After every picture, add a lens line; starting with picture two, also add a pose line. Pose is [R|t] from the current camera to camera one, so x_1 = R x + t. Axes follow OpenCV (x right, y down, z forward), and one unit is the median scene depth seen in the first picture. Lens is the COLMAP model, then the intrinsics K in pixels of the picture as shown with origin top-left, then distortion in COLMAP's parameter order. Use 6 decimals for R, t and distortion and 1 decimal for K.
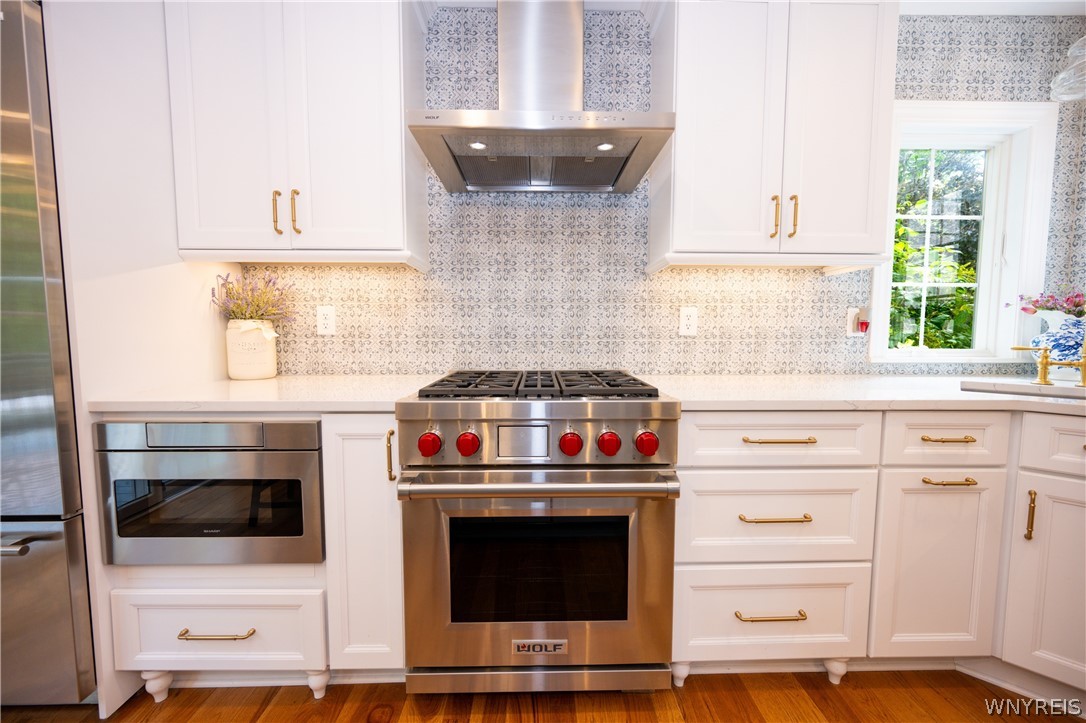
lens RADIAL K [[432.6, 0, 545.5], [0, 432.6, 360.8], [0, 0, 1]] dist [-0.002981, 0.000718]
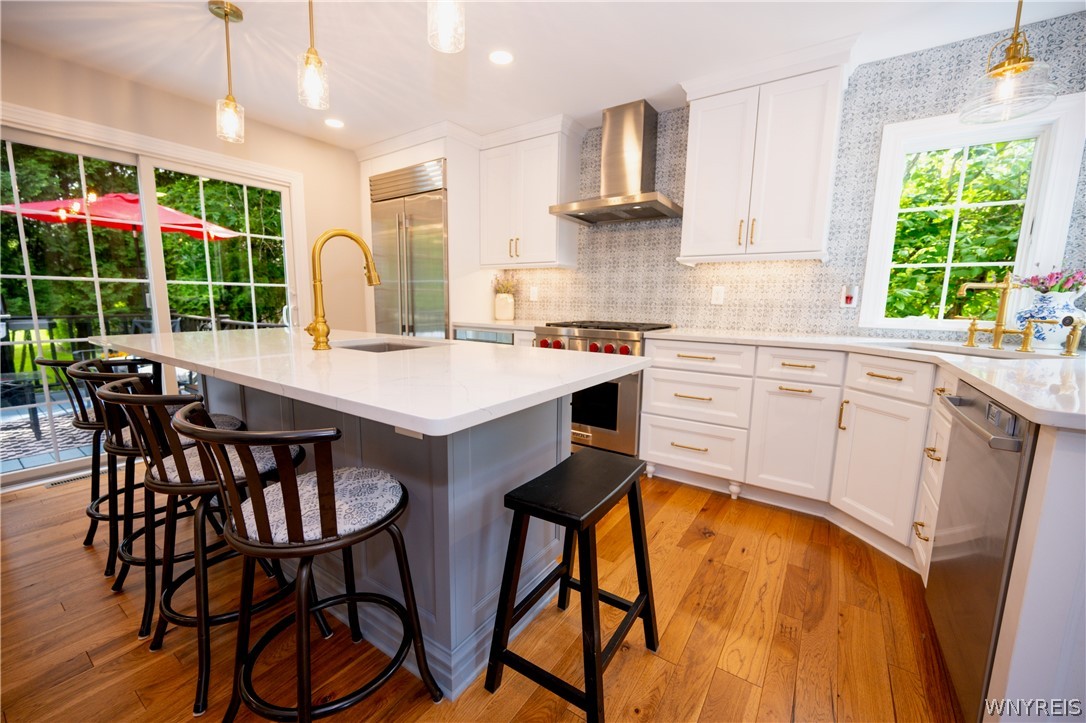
lens RADIAL K [[432.6, 0, 543.7], [0, 432.6, 361.9], [0, 0, 1]] dist [-0.002981, 0.000718]
pose [[0.810656, 0.093626, -0.577988, 0.773035], [-0.055845, 0.994996, 0.082851, 0.057477], [0.582853, -0.034886, 0.811829, -0.685220]]
